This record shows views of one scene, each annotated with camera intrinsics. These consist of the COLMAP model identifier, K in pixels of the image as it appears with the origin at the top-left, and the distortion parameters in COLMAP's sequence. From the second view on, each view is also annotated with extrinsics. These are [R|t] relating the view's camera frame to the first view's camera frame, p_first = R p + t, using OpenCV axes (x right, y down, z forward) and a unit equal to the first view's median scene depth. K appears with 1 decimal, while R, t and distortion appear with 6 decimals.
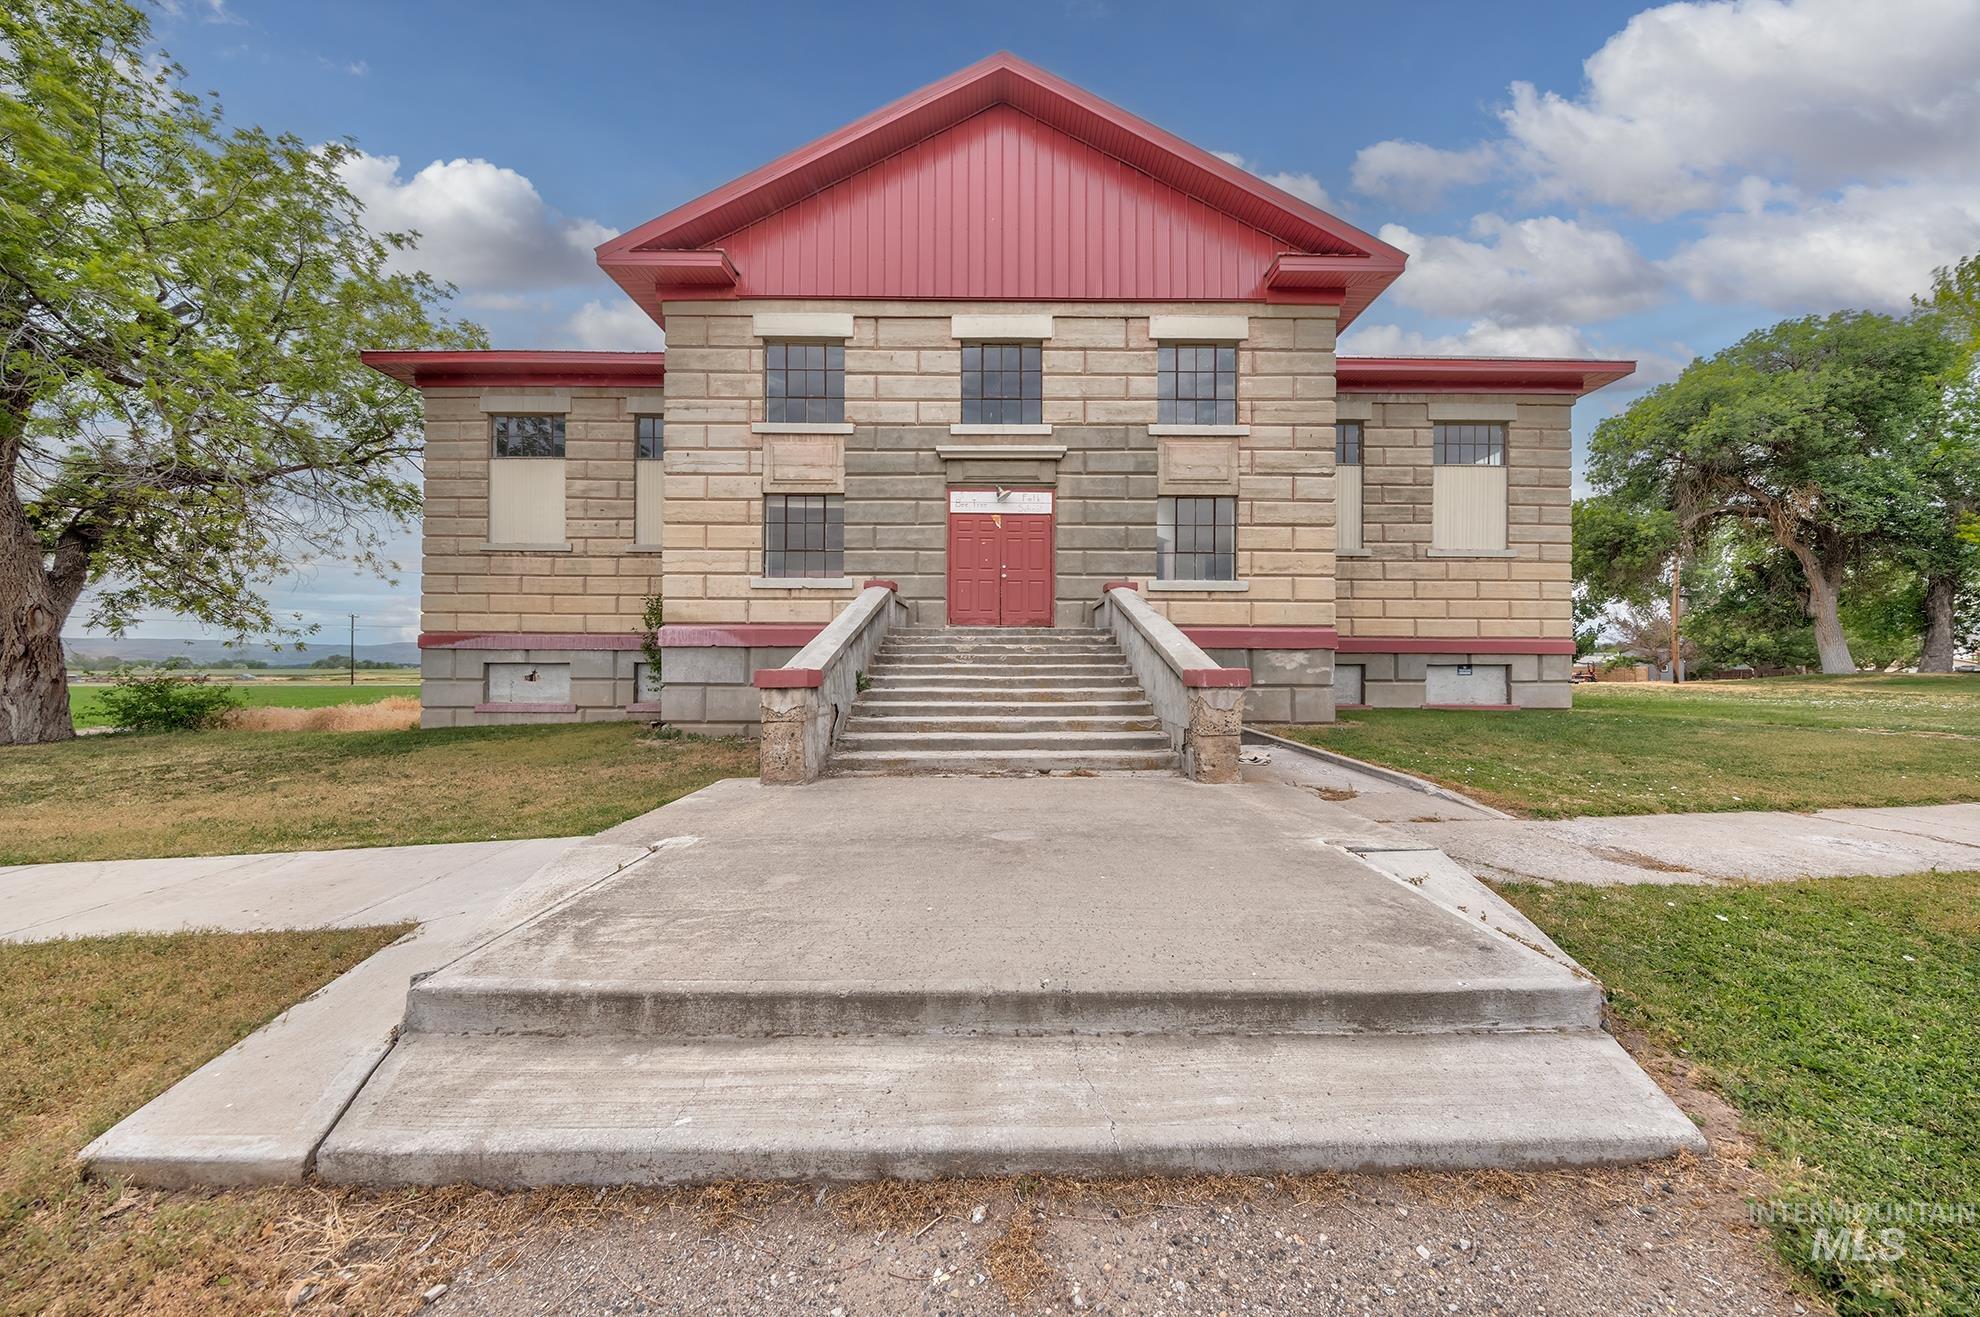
lens RADIAL K [[637.4, 0, 994.1], [0, 637.4, 667.5], [0, 0, 1]] dist [-0.000640, -0.000218]
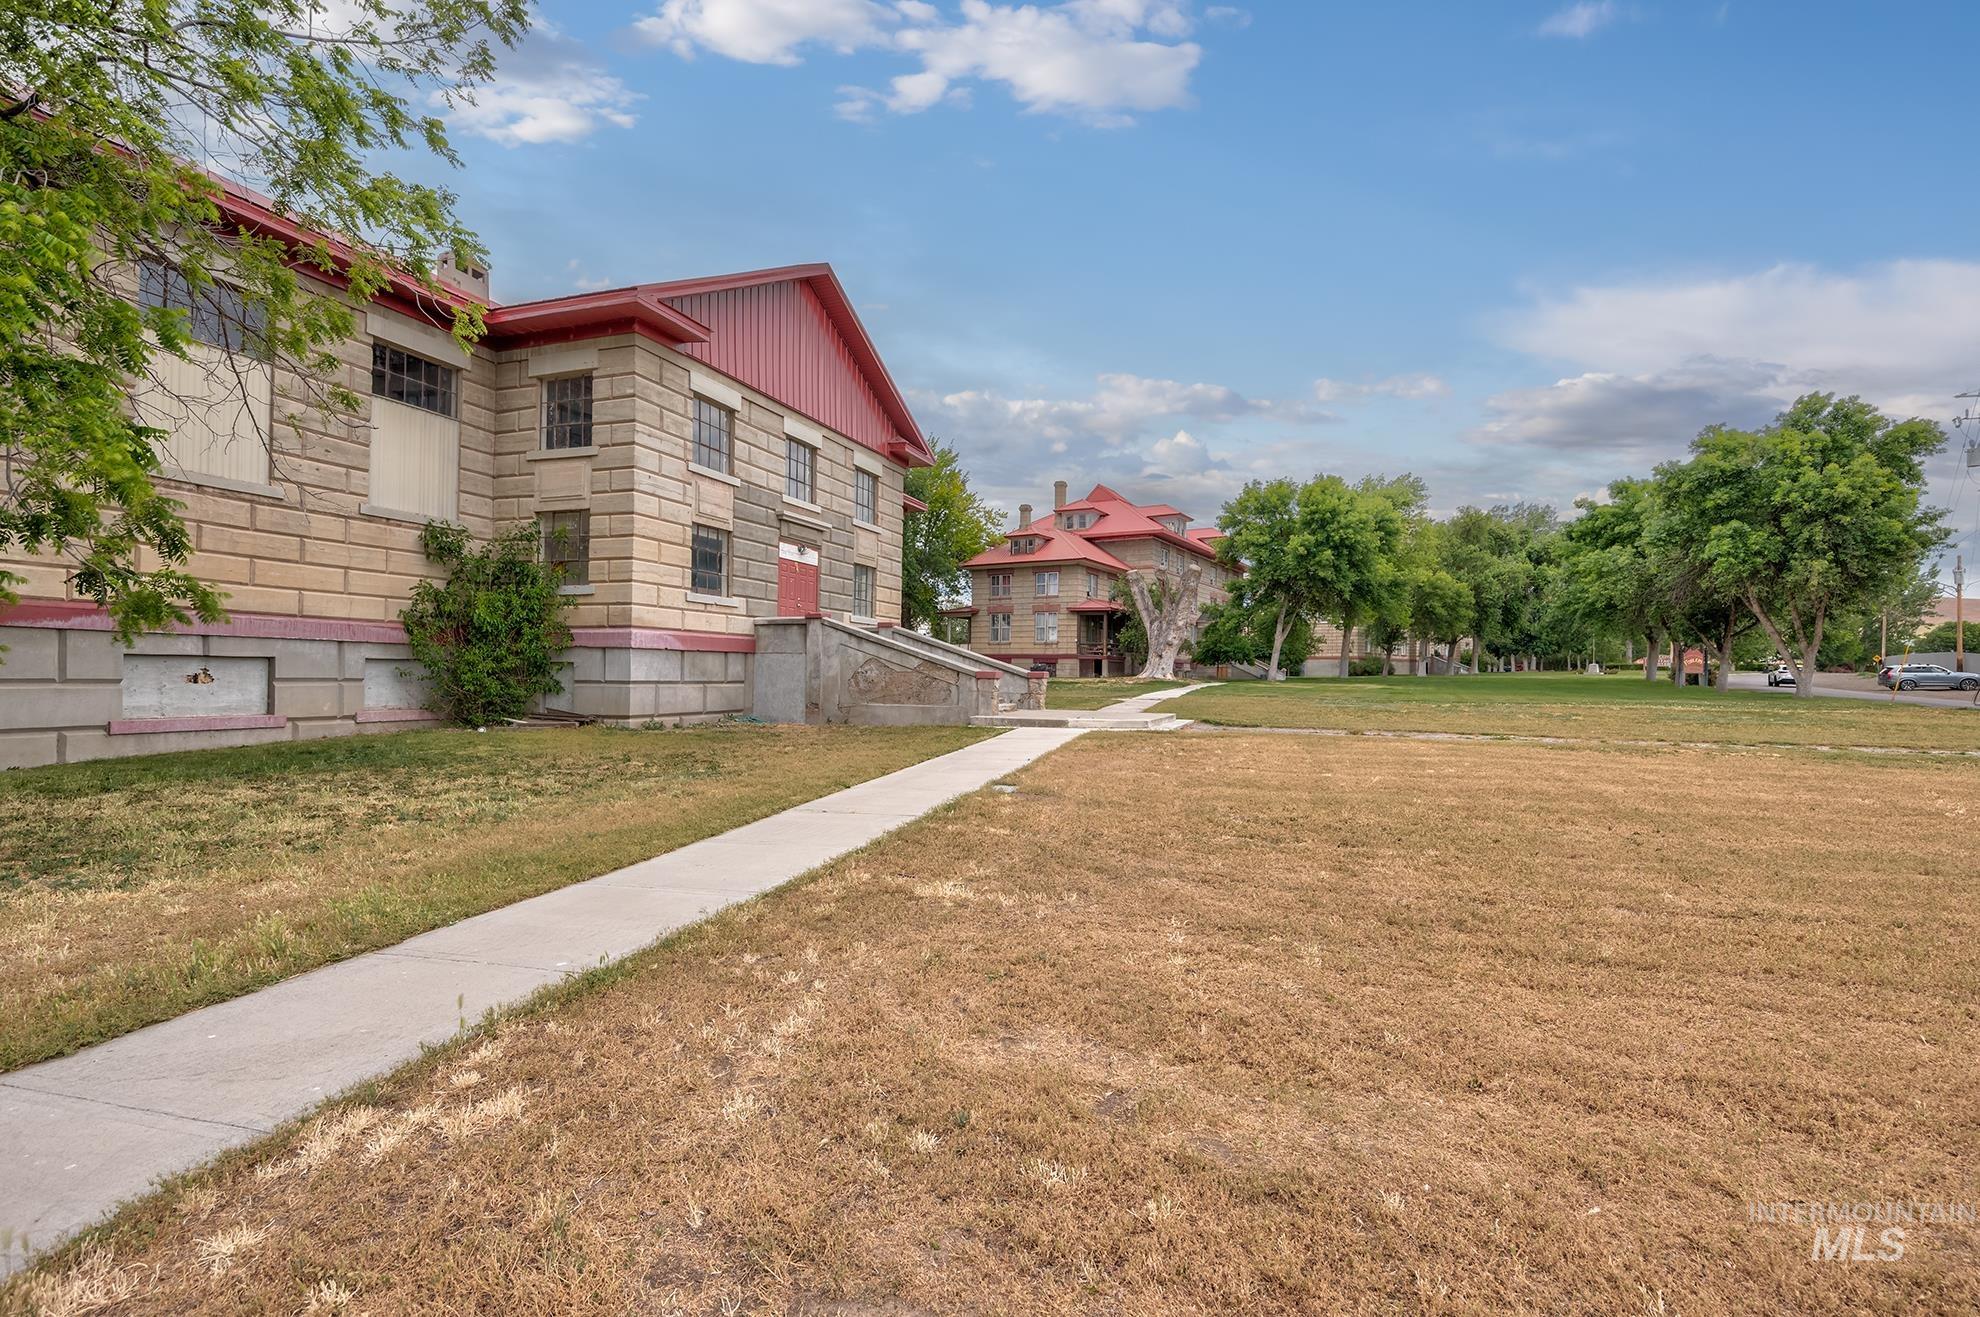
lens RADIAL K [[887.9, 0, 990.0], [0, 887.9, 658.5], [0, 0, 1]] dist [-0.001086, -0.000477]
pose [[0.349921, 0.017958, 0.936607, -1.708505], [-0.008828, 0.999835, -0.015872, 0.003654], [-0.936738, -0.002714, 0.350021, -0.102484]]
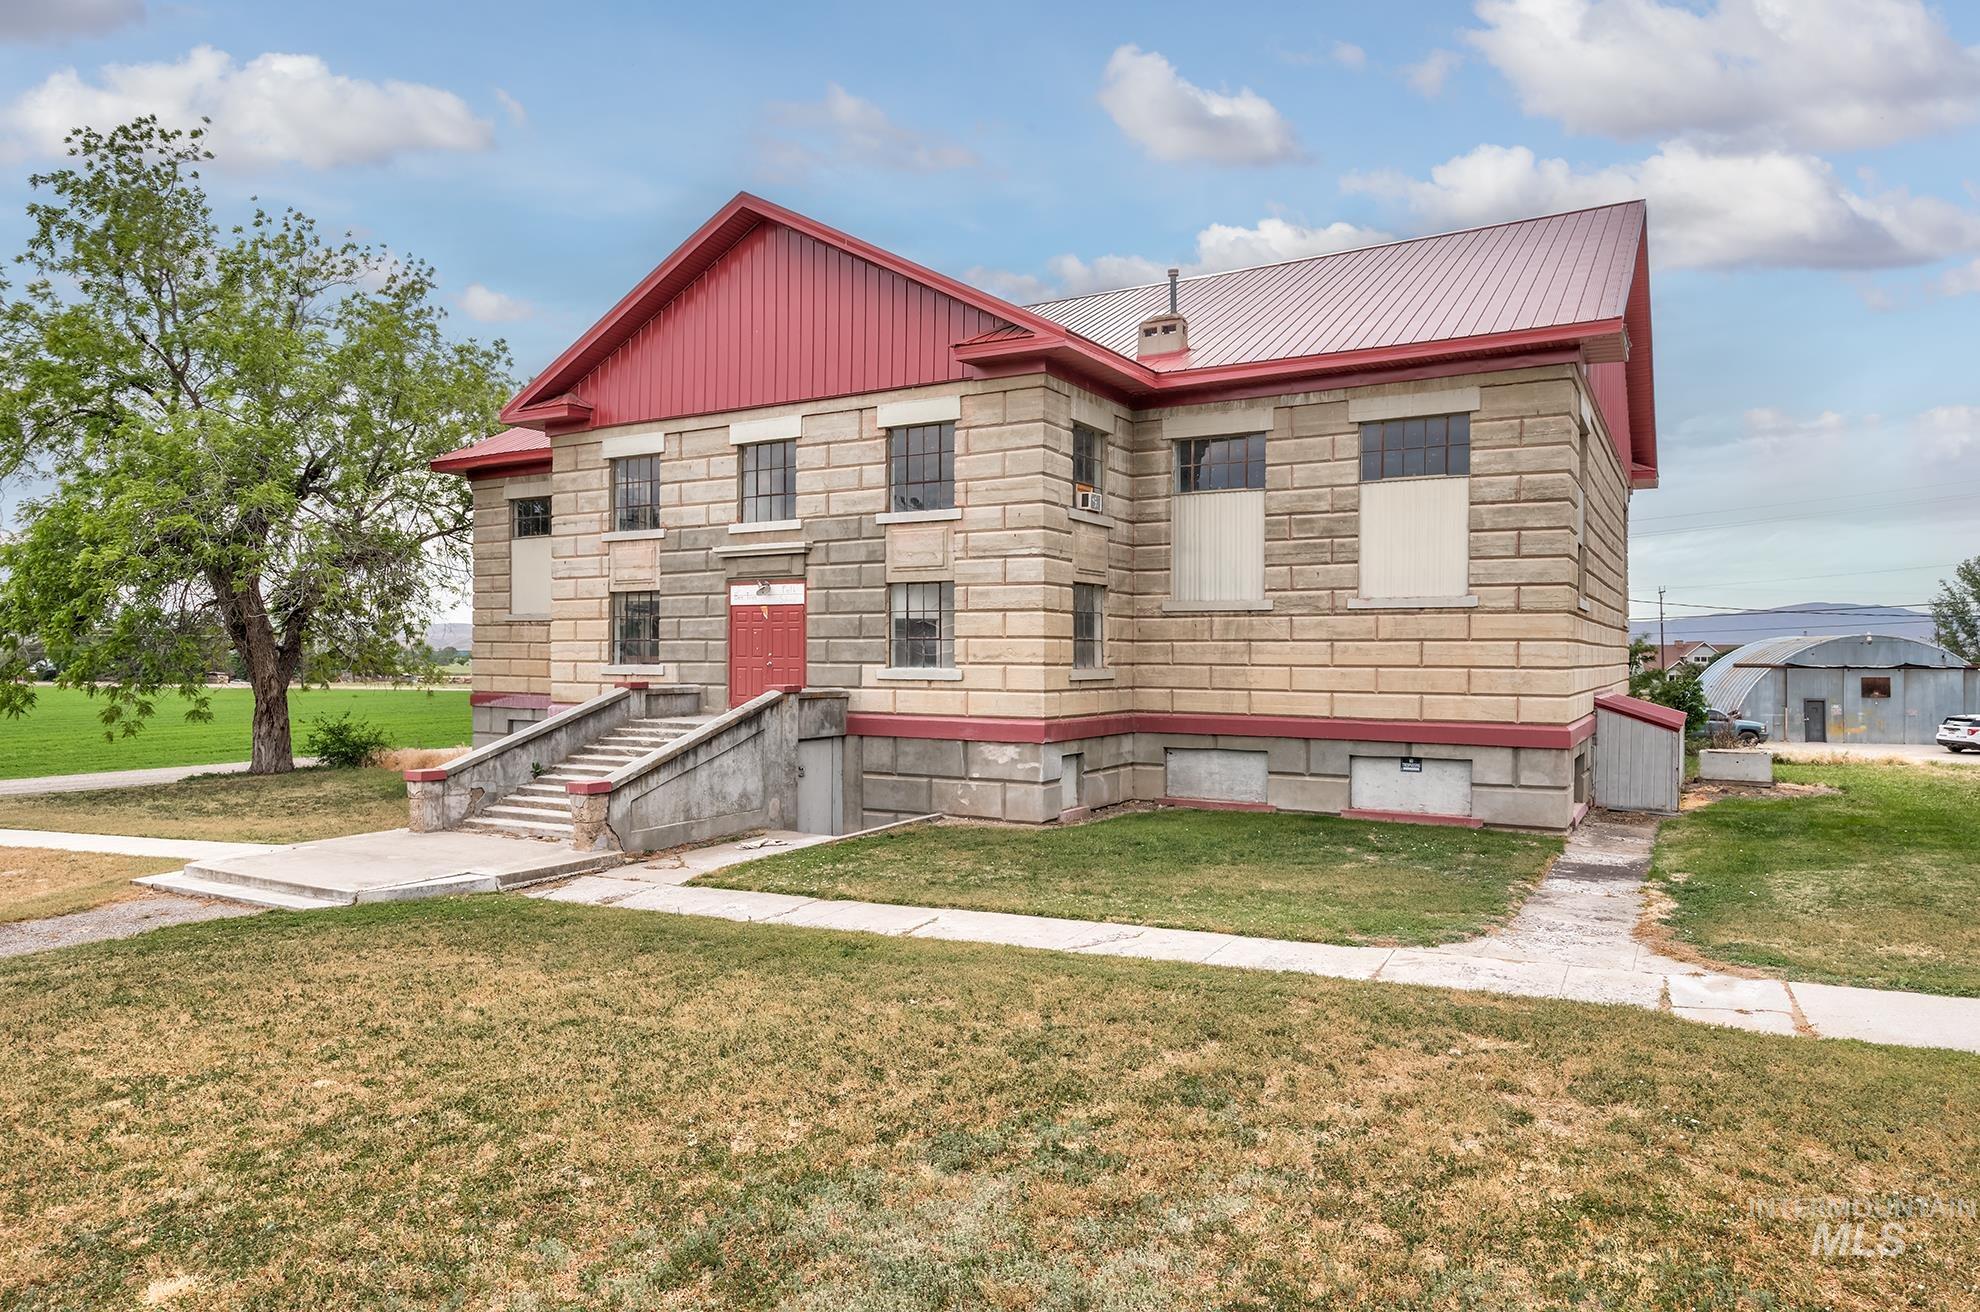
lens RADIAL K [[1199.5, 0, 990.0], [0, 1199.5, 656.0], [0, 0, 1]] dist [0.024792, 0.001057]
pose [[0.858396, -0.000157, -0.512987, 1.360691], [-0.000360, 1.000000, -0.000907, -0.154680], [0.512987, 0.000964, 0.858396, -0.530424]]
